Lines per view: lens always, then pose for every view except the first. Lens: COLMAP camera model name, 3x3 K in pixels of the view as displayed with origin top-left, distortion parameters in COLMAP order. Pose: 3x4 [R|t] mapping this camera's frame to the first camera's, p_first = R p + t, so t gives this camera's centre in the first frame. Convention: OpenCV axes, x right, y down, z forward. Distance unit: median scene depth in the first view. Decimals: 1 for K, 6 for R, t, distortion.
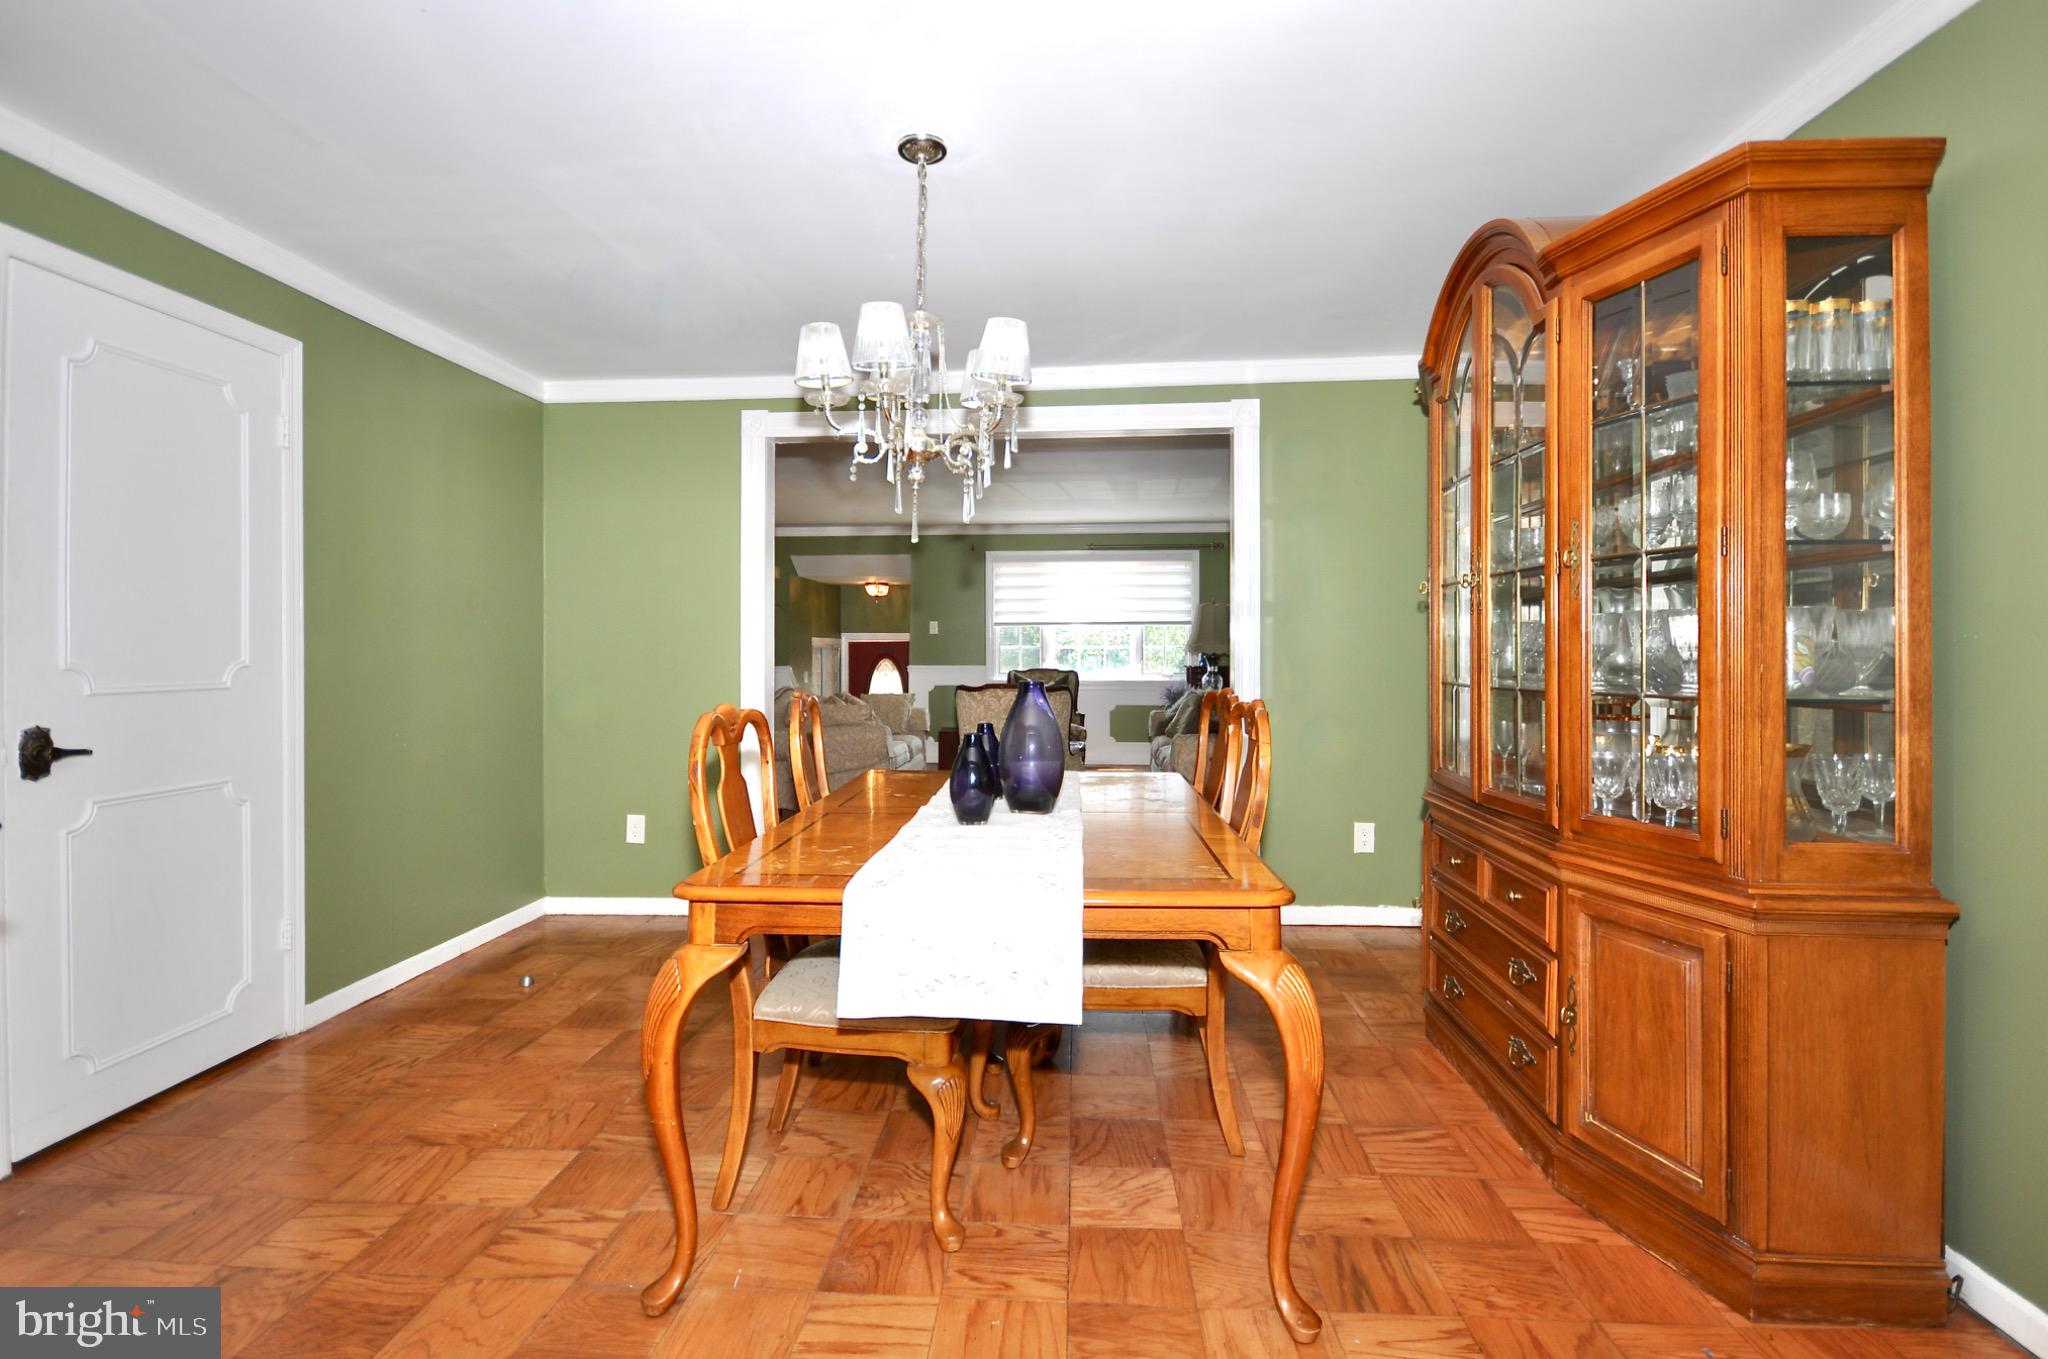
lens RADIAL K [[959.8, 0, 994.8], [0, 959.8, 647.3], [0, 0, 1]] dist [0.001006, -0.000392]
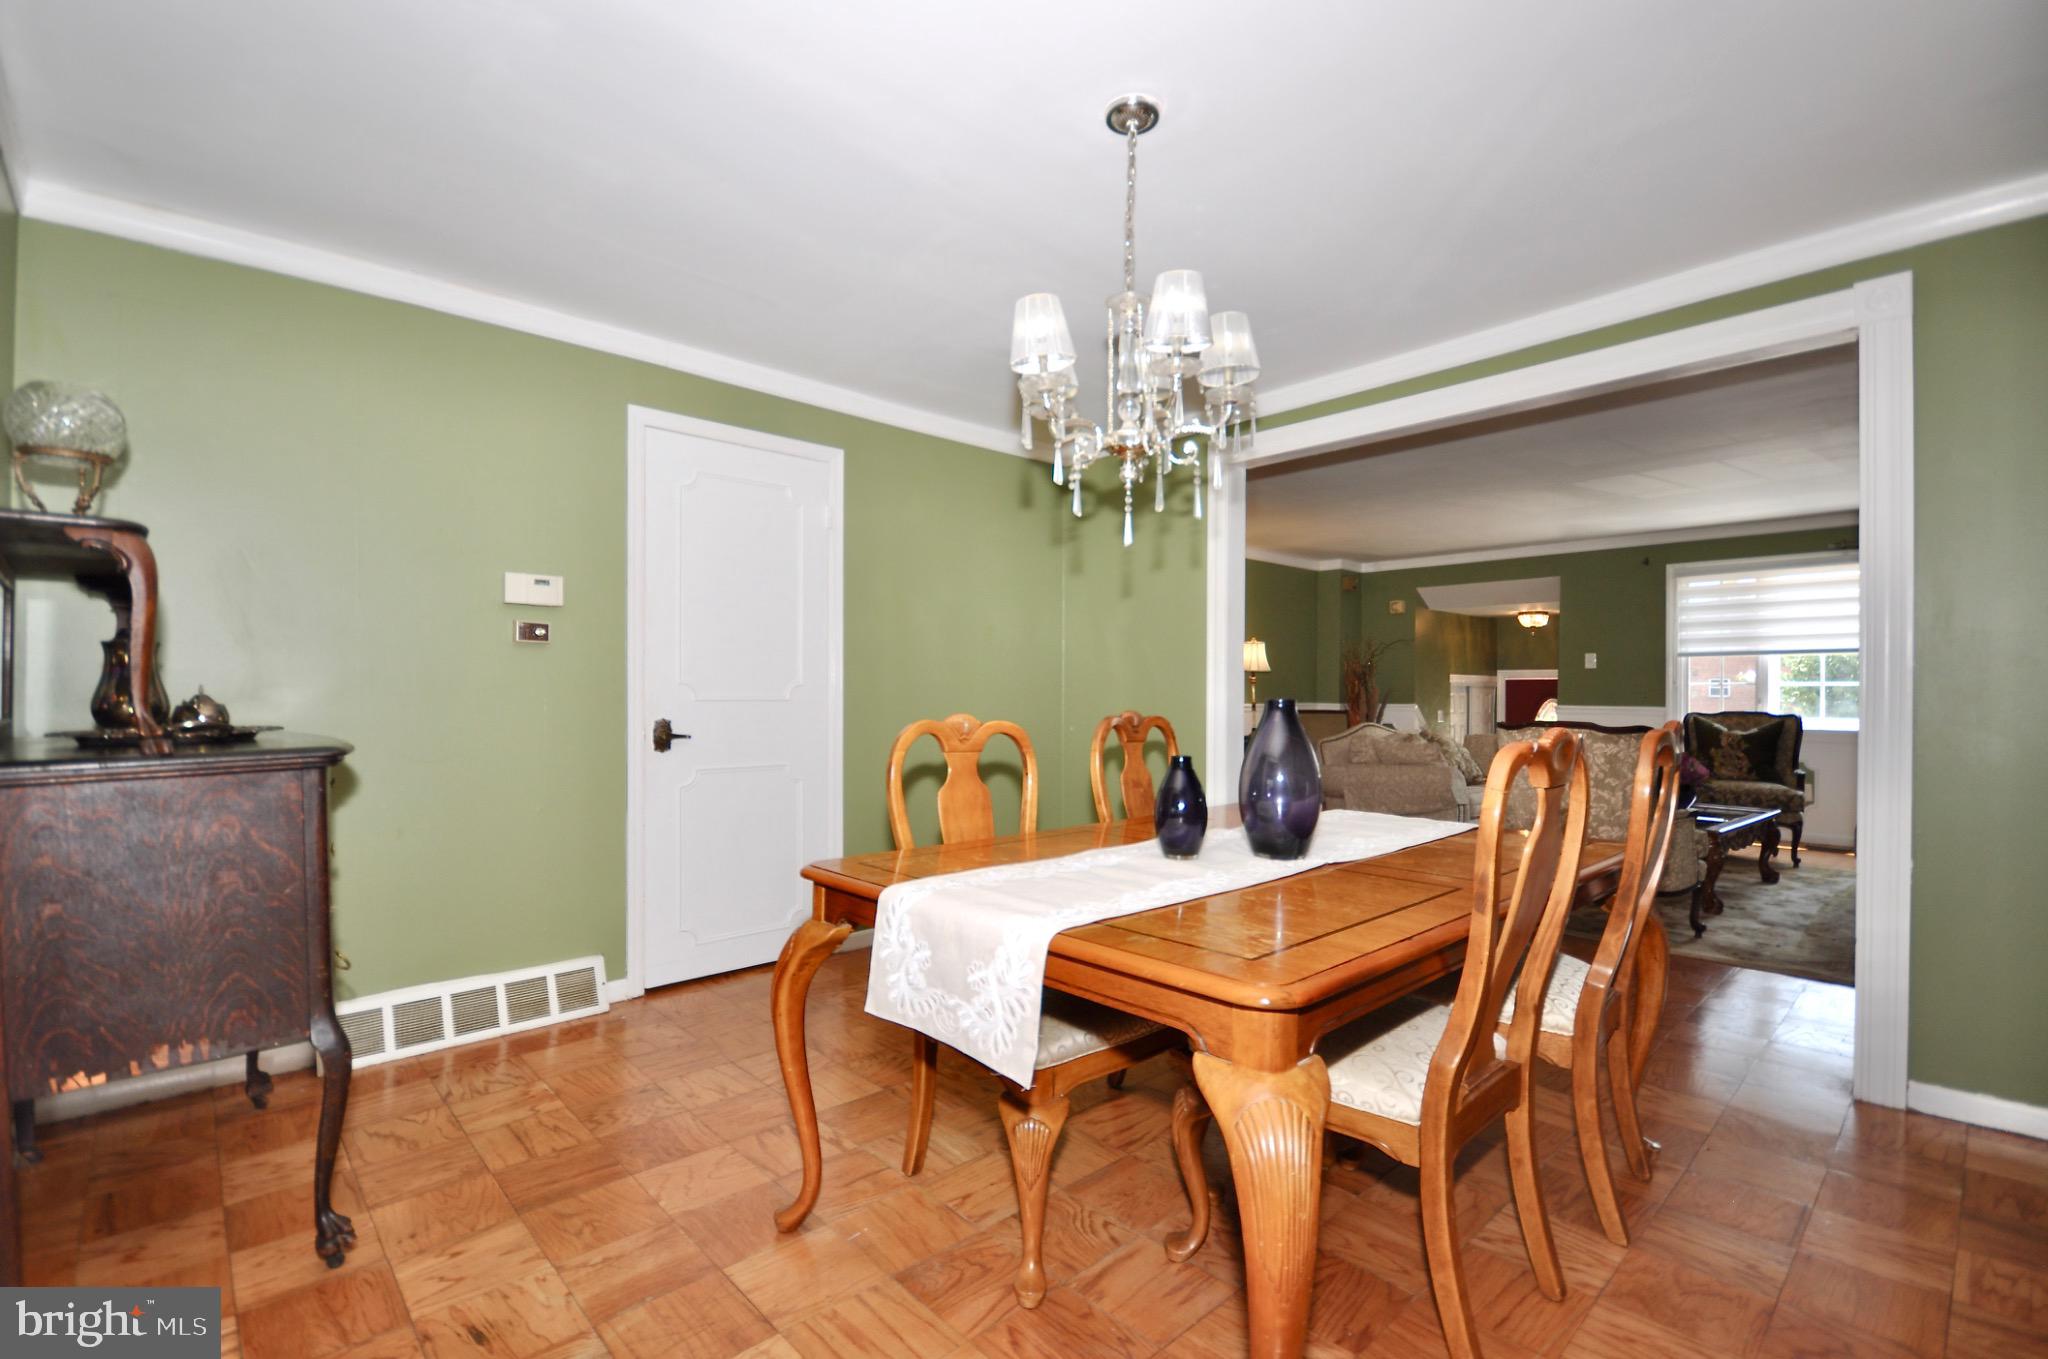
lens RADIAL K [[901.3, 0, 1015.3], [0, 901.3, 695.6], [0, 0, 1]] dist [0.000440, -0.000779]
pose [[0.732248, 0.008366, -0.680987, 0.363213], [-0.004942, 0.999963, 0.006970, 0.024623], [0.681020, -0.001738, 0.732262, 0.244668]]
